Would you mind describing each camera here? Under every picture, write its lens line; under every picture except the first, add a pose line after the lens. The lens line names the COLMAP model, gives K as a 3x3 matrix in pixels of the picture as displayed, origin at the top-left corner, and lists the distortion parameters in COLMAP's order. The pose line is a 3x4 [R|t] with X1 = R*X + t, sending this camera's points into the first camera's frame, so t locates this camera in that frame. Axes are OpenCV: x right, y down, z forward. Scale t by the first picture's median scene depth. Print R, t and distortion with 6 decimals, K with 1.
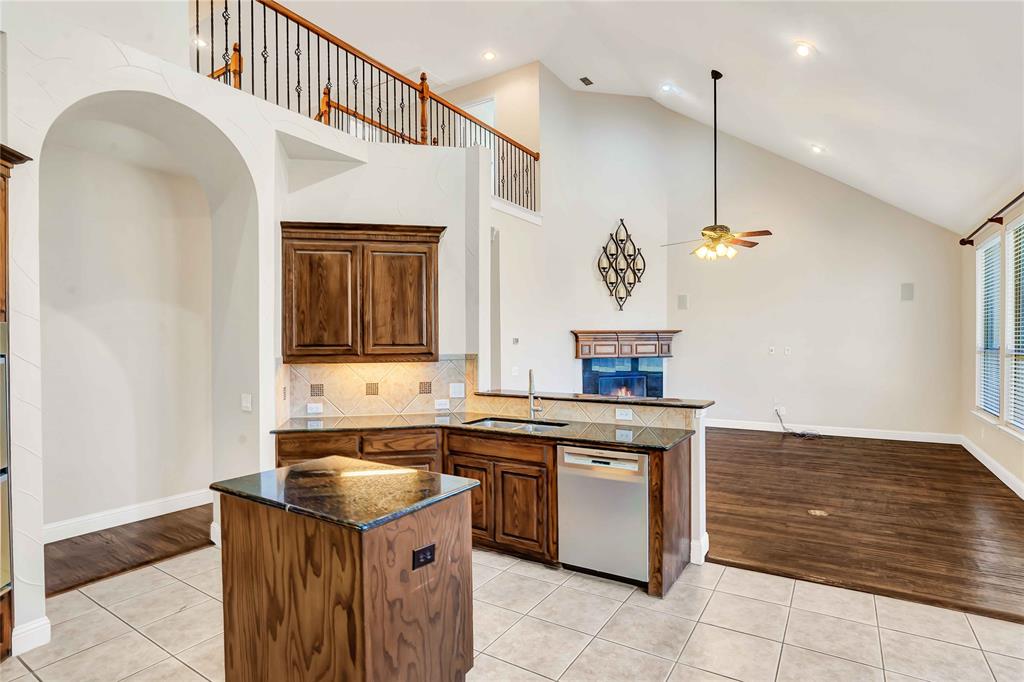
lens RADIAL K [[525.6, 0, 512.0], [0, 525.6, 341.0], [0, 0, 1]] dist [-0.065951, 0.034491]
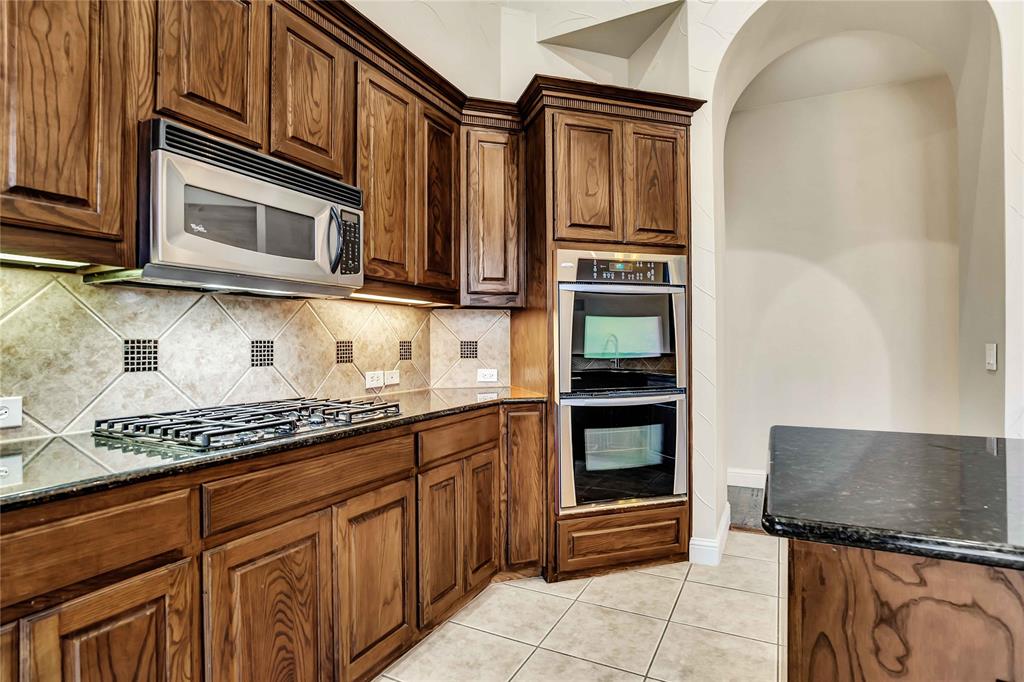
lens RADIAL K [[525.6, 0, 512.0], [0, 525.6, 341.0], [0, 0, 1]] dist [-0.065951, 0.034491]
pose [[0.092890, 0.002935, -0.995672, 0.053049], [0.003497, 0.999989, 0.003274, 0.082836], [0.995670, -0.003786, 0.092879, 0.305037]]
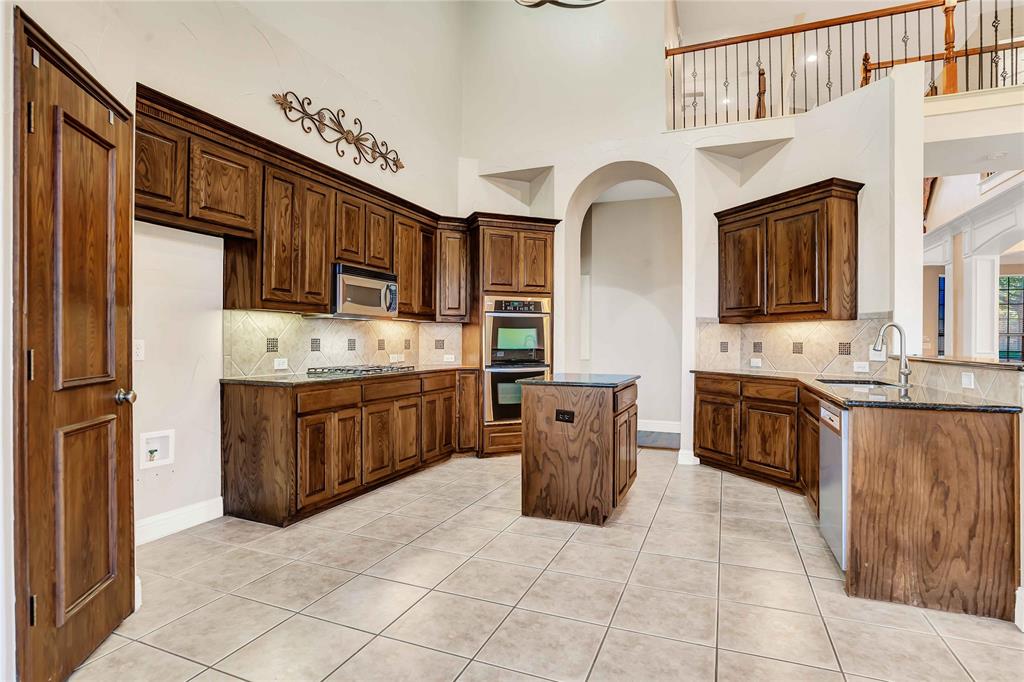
lens RADIAL K [[525.6, 0, 512.0], [0, 525.6, 341.0], [0, 0, 1]] dist [-0.065951, 0.034491]
pose [[0.178640, 0.007157, -0.983888, 0.699297], [-0.005837, 0.999964, 0.006214, 0.078323], [0.983897, 0.004633, 0.178676, 0.254529]]
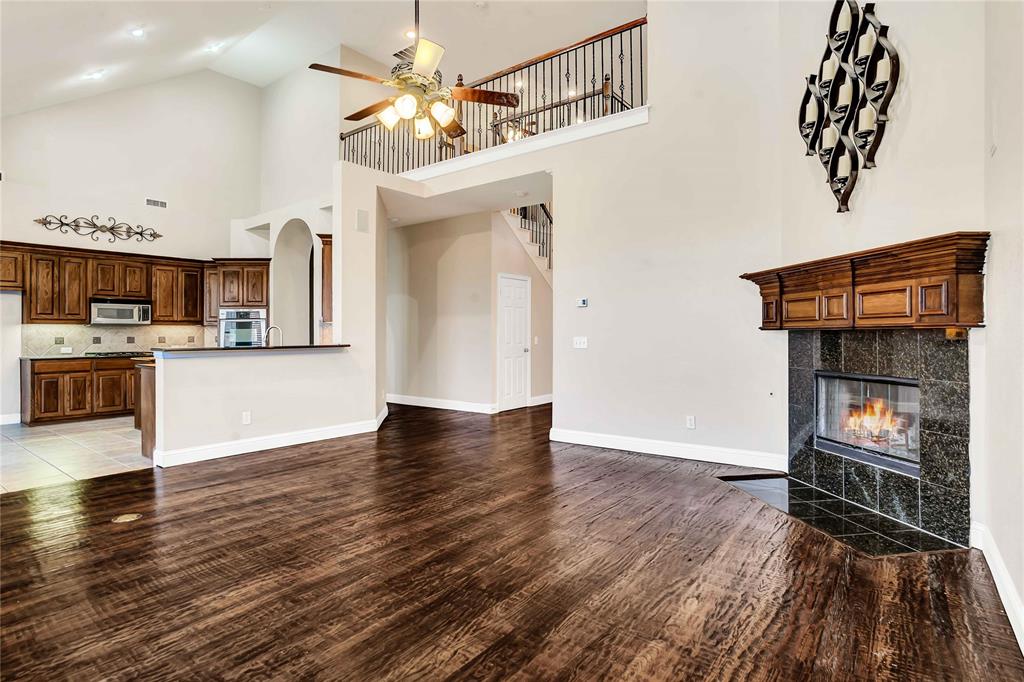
lens RADIAL K [[532.3, 0, 514.7], [0, 532.3, 331.7], [0, 0, 1]] dist [-0.030786, 0.011745]
pose [[-0.091727, 0.001892, -0.995782, 1.388172], [0.007187, 0.999973, 0.001238, 0.071543], [0.995758, -0.007043, -0.091738, 1.739564]]
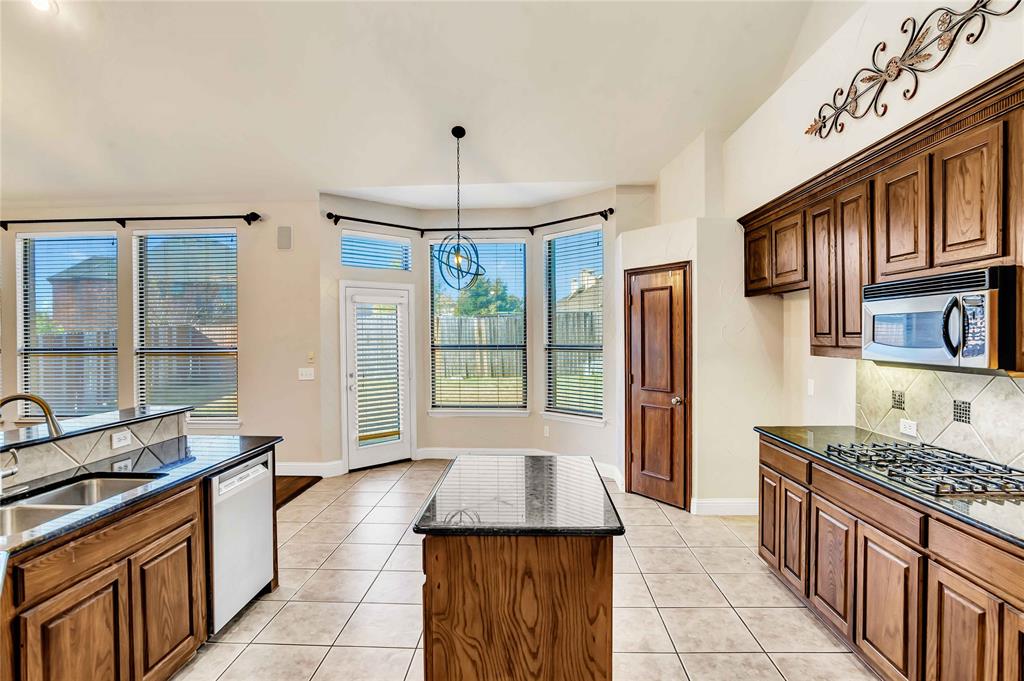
lens RADIAL K [[532.3, 0, 514.7], [0, 532.3, 331.2], [0, 0, 1]] dist [-0.030786, 0.011745]
pose [[-0.502314, 0.014309, 0.864567, -0.623803], [0.010040, 0.999892, -0.010715, 0.003032], [-0.864627, 0.003298, -0.502404, 0.807106]]
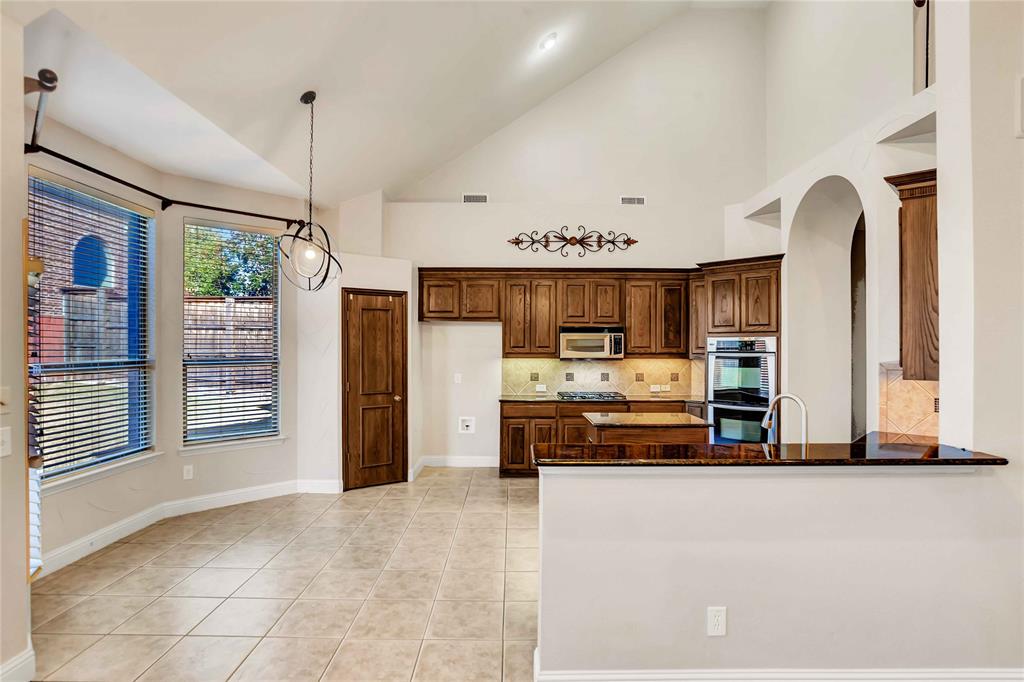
lens RADIAL K [[525.6, 0, 512.0], [0, 525.6, 341.0], [0, 0, 1]] dist [-0.065951, 0.034491]
pose [[-0.846094, 0.000647, -0.533033, 0.626703], [0.003154, 0.999988, -0.003791, -0.008314], [0.533024, -0.004889, -0.846086, 1.303161]]
